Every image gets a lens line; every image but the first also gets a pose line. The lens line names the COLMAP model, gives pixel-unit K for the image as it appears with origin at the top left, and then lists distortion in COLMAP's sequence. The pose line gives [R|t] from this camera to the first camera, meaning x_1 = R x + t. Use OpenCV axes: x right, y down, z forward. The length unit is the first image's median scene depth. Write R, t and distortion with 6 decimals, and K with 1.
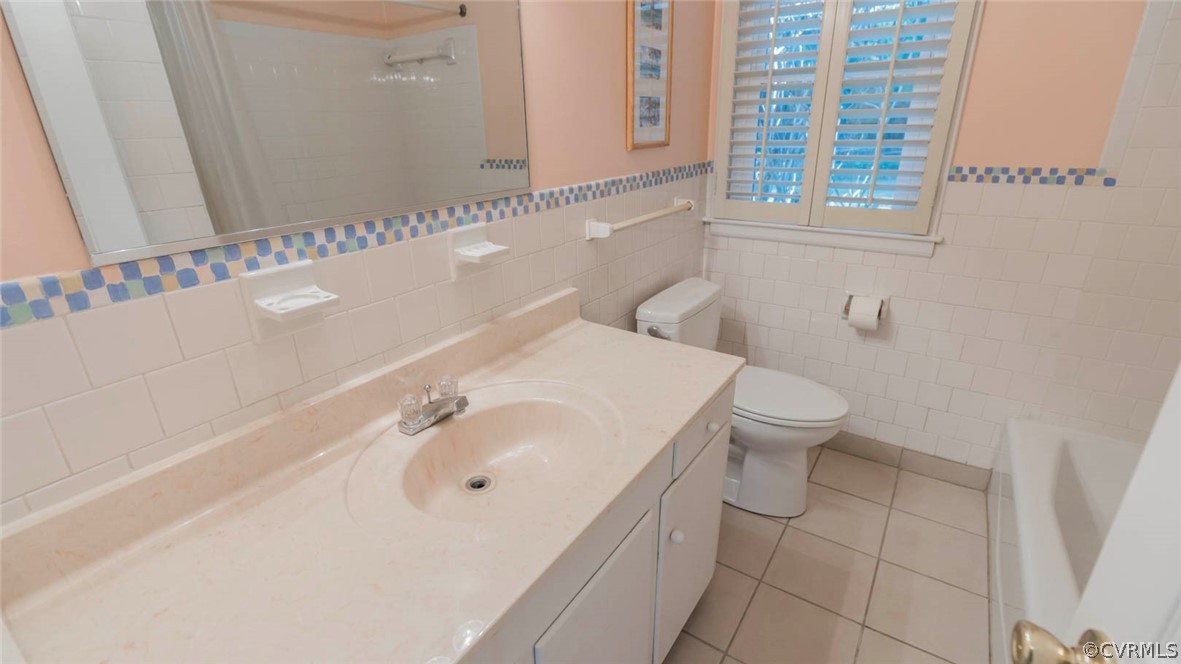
lens RADIAL K [[538.8, 0, 590.5], [0, 538.8, 332.0], [0, 0, 1]] dist [0.000315, -0.000424]
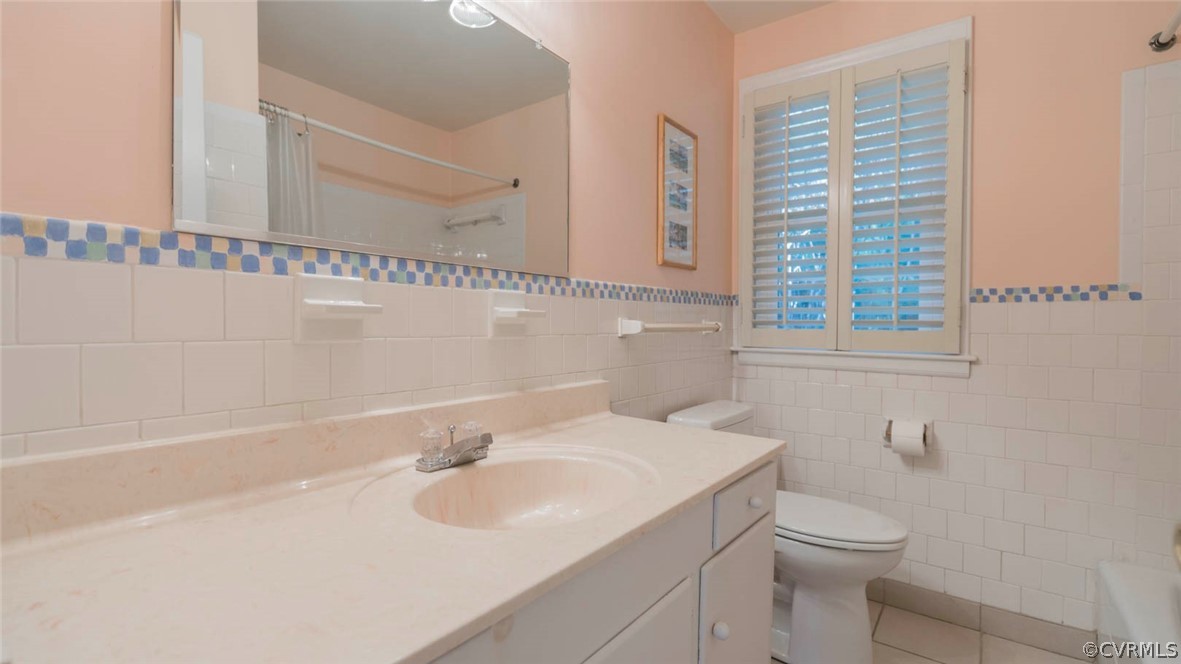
lens RADIAL K [[535.0, 0, 590.5], [0, 535.0, 332.0], [0, 0, 1]] dist [-0.000155, 0.000808]
pose [[0.998316, 0.028659, -0.050443, -0.009081], [-0.044602, 0.935160, -0.351406, 0.180070], [0.037101, 0.353064, 0.934863, 0.040746]]
